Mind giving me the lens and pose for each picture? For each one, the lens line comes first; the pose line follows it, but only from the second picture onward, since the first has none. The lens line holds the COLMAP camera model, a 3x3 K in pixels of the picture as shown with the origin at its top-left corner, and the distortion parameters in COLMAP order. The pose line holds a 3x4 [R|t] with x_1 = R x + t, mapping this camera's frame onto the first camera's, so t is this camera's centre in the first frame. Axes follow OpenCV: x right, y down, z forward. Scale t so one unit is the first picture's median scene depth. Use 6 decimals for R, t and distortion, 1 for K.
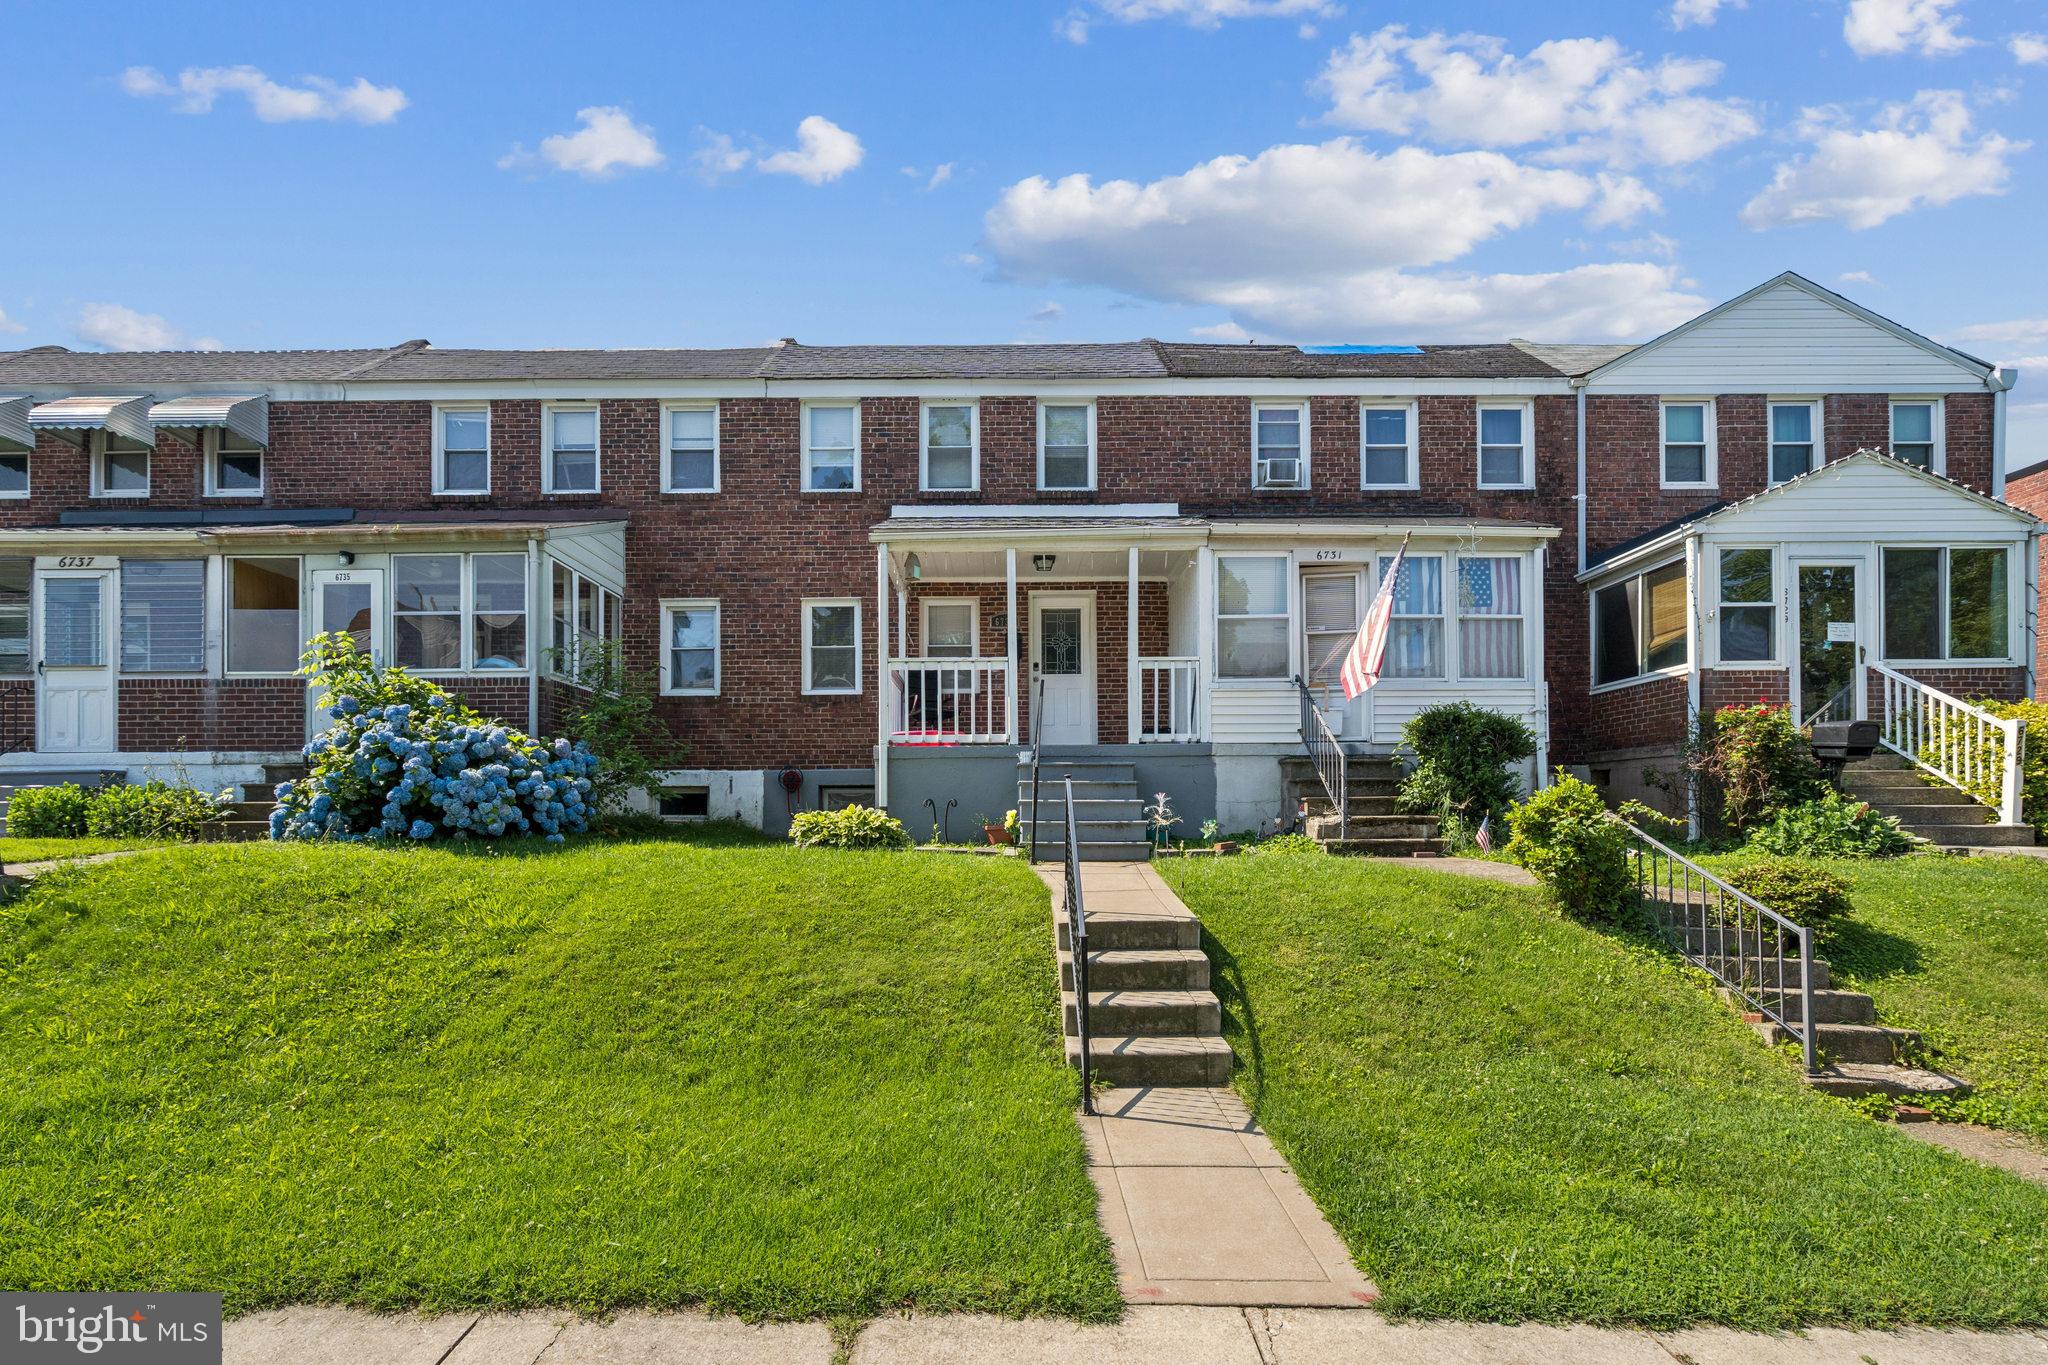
lens RADIAL K [[941.4, 0, 1019.6], [0, 941.4, 662.8], [0, 0, 1]] dist [-0.004784, 0.003265]
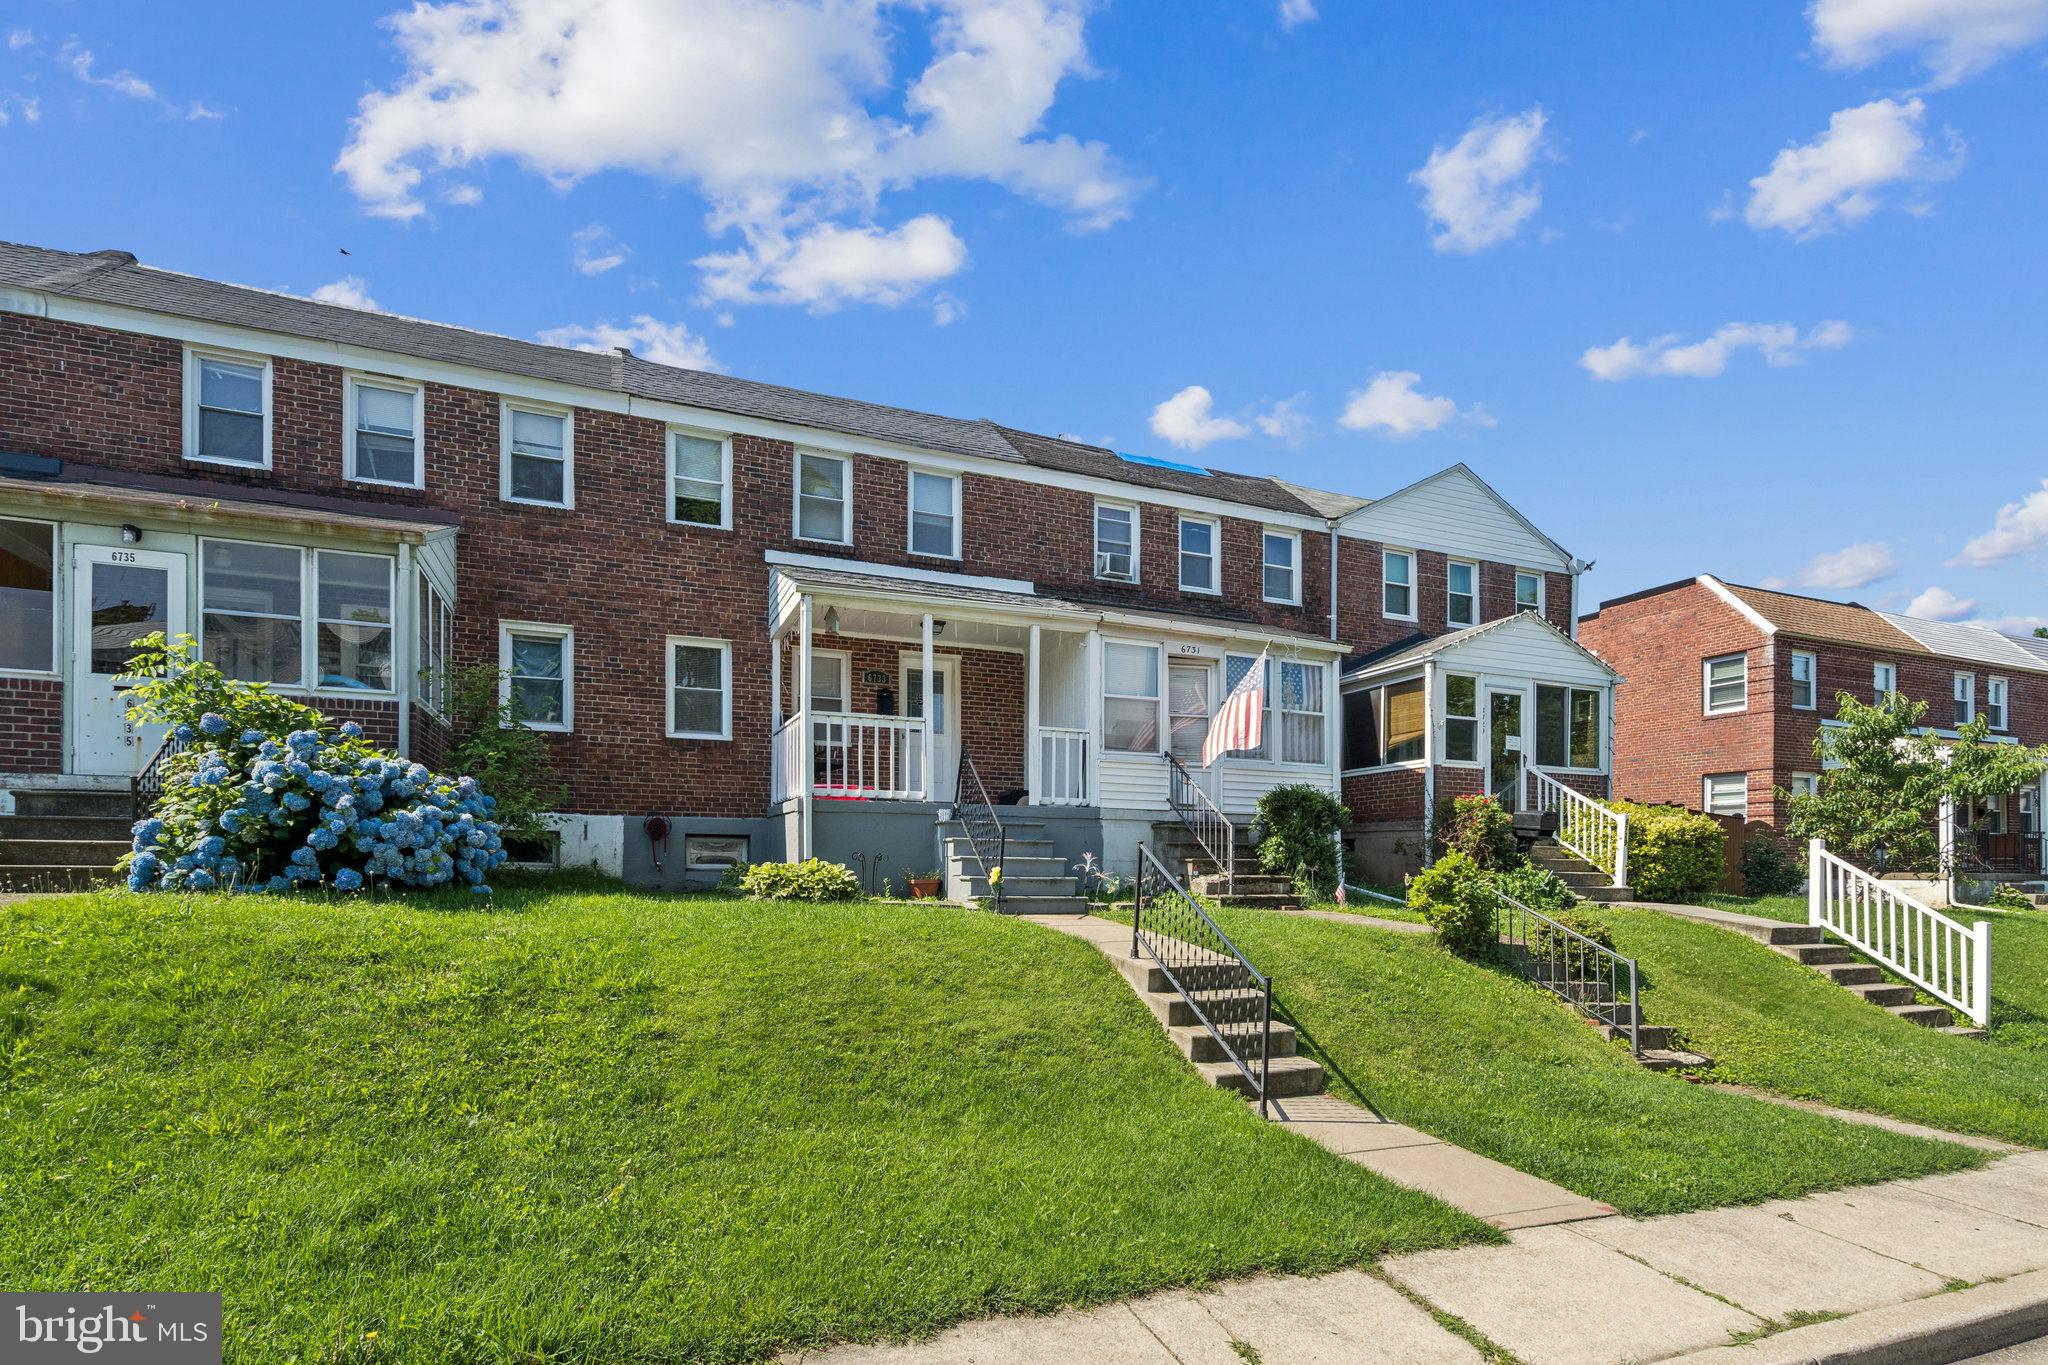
lens RADIAL K [[941.4, 0, 1029.9], [0, 941.4, 697.8], [0, 0, 1]] dist [-0.004784, 0.003265]
pose [[0.929676, 0.079983, 0.359591, -0.272300], [-0.074704, 0.996796, -0.028578, -0.006776], [-0.360725, -0.000294, 0.932672, -0.016380]]
